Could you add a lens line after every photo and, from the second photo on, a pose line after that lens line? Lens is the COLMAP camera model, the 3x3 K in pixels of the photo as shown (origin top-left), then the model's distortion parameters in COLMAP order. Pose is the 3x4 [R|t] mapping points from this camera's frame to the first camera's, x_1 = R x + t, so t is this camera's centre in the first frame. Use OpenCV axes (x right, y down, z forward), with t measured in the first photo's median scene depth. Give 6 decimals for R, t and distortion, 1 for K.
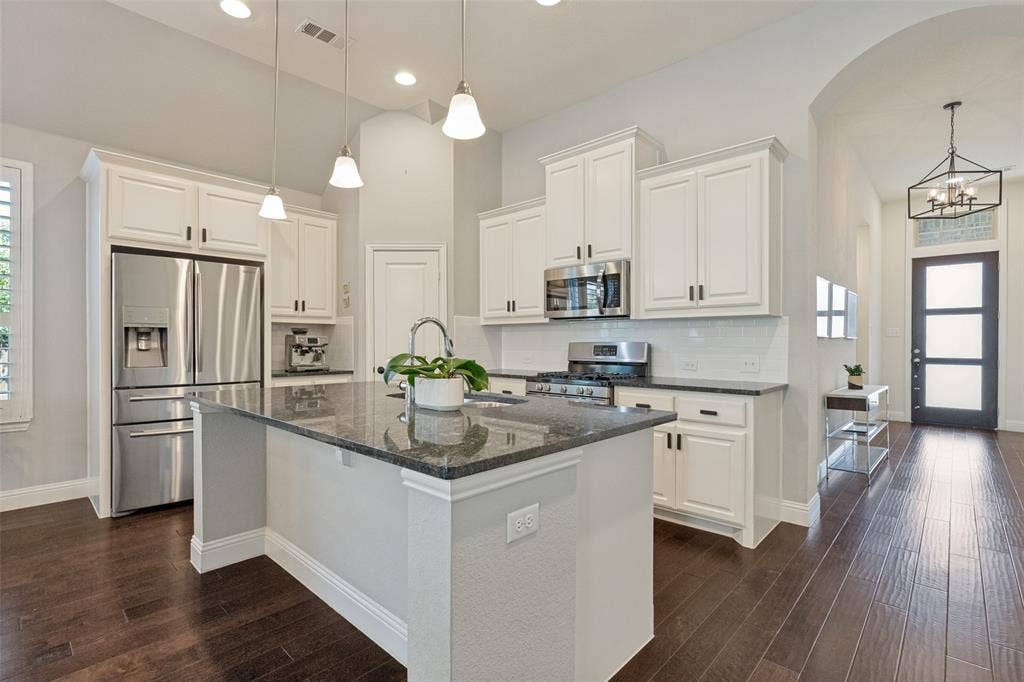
lens RADIAL K [[470.8, 0, 515.6], [0, 470.8, 339.9], [0, 0, 1]] dist [0.006121, -0.000990]
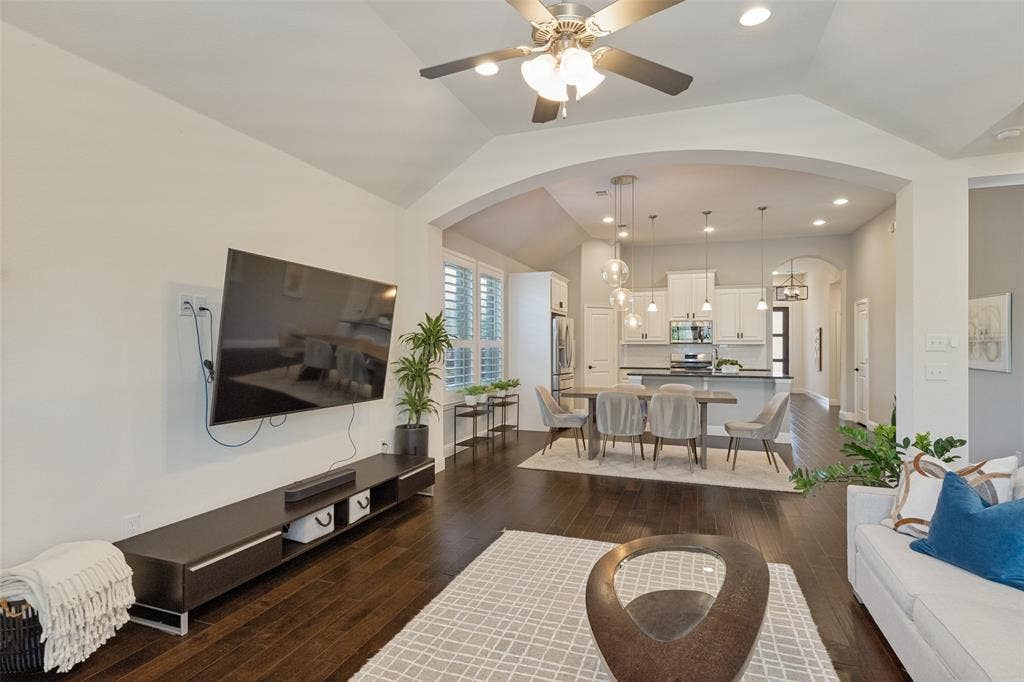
lens RADIAL K [[506.8, 0, 515.9], [0, 506.8, 344.5], [0, 0, 1]] dist [0.011783, 0.001707]
pose [[0.917207, 0.001226, 0.398409, -1.445184], [-0.001871, 0.999997, 0.001228, -0.035290], [-0.398406, -0.001872, 0.917207, -0.859910]]
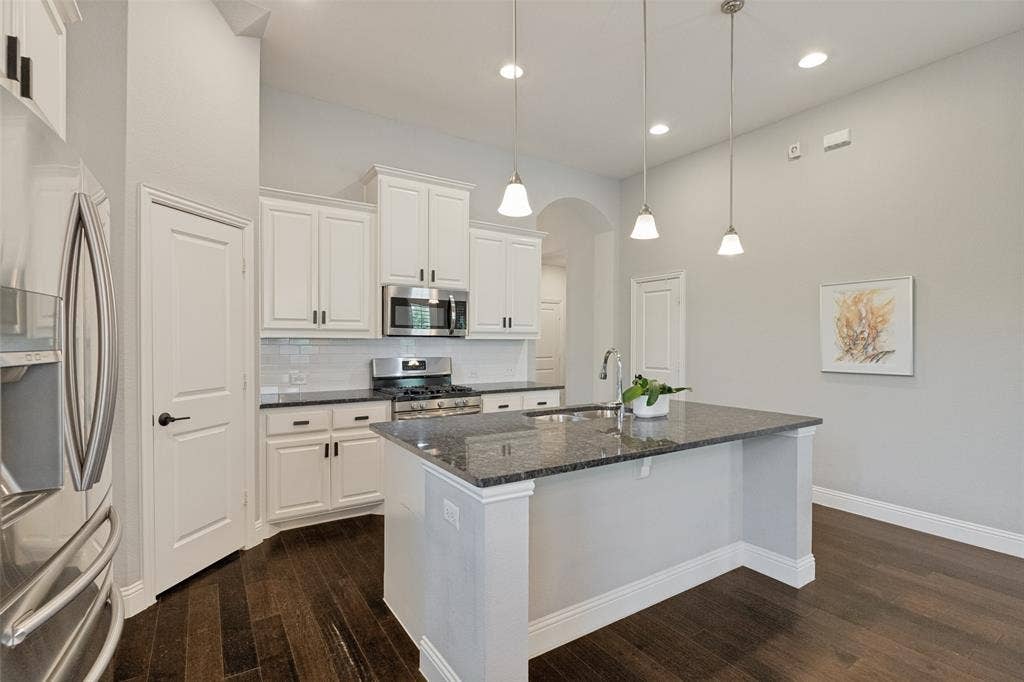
lens RADIAL K [[470.8, 0, 502.9], [0, 470.8, 336.2], [0, 0, 1]] dist [0.006121, -0.000990]
pose [[0.253767, 0.018117, 0.967096, -0.727662], [-0.003016, 0.999835, -0.017939, -0.024235], [-0.967261, 0.001635, 0.253779, 0.476994]]
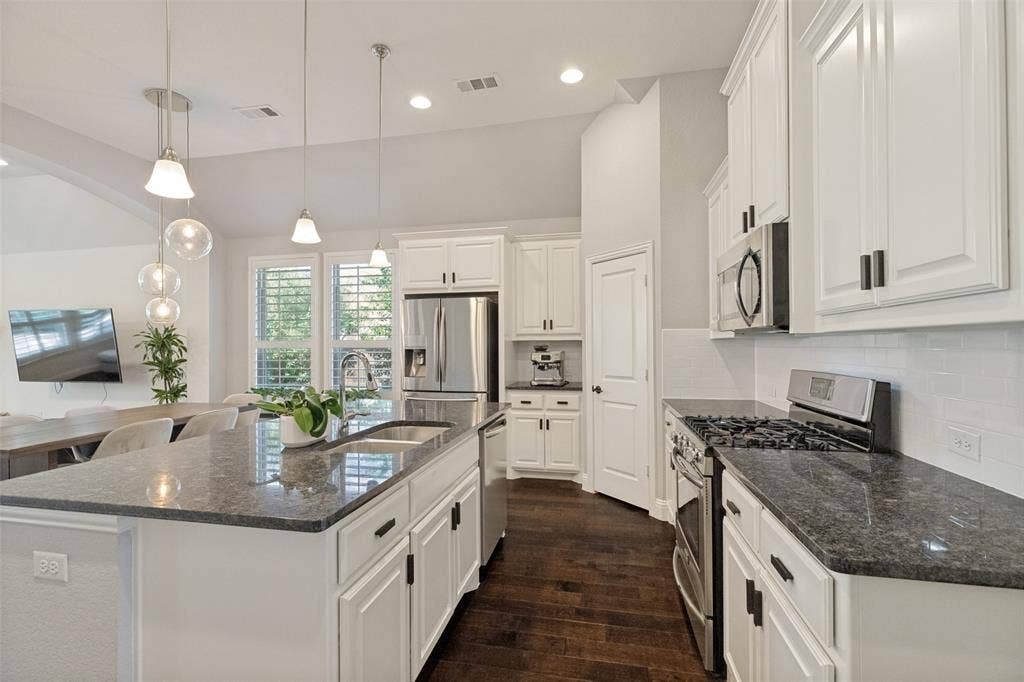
lens RADIAL K [[470.8, 0, 506.1], [0, 470.8, 341.7], [0, 0, 1]] dist [0.006121, -0.000990]
pose [[0.511199, -0.011753, -0.859382, 0.428433], [0.008916, 0.999925, -0.008371, -0.025446], [0.859416, -0.003383, 0.511265, 0.366454]]
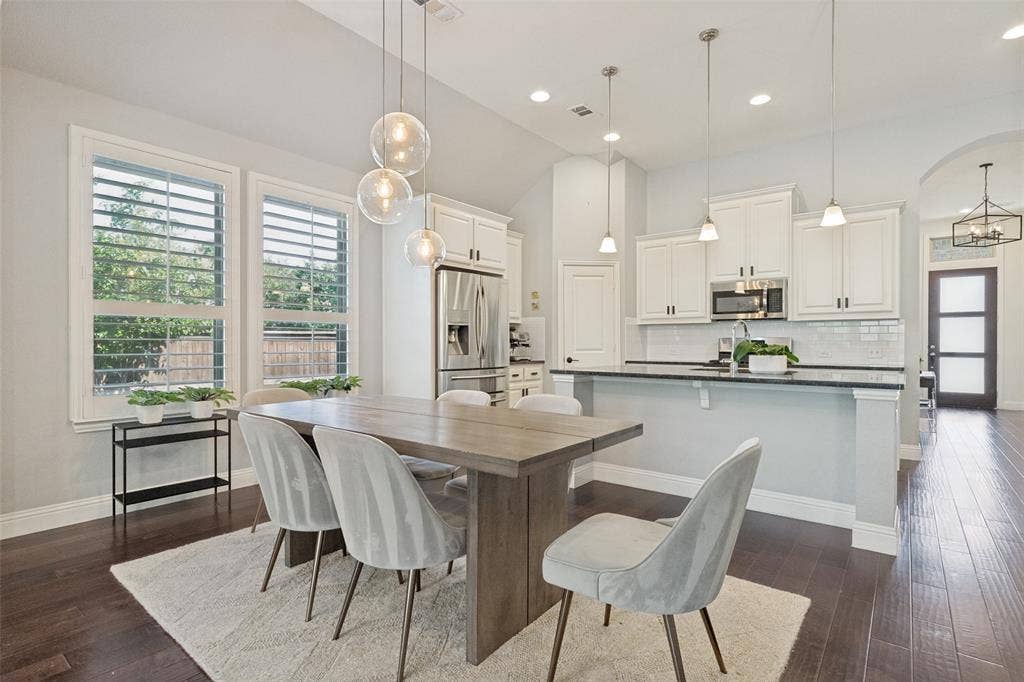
lens RADIAL K [[506.8, 0, 515.6], [0, 506.8, 340.1], [0, 0, 1]] dist [0.011783, 0.001707]
pose [[0.995163, 0.000834, 0.098237, -0.566081], [-0.000855, 1.000000, 0.000172, 0.010772], [-0.098237, -0.000255, 0.995163, -0.337475]]
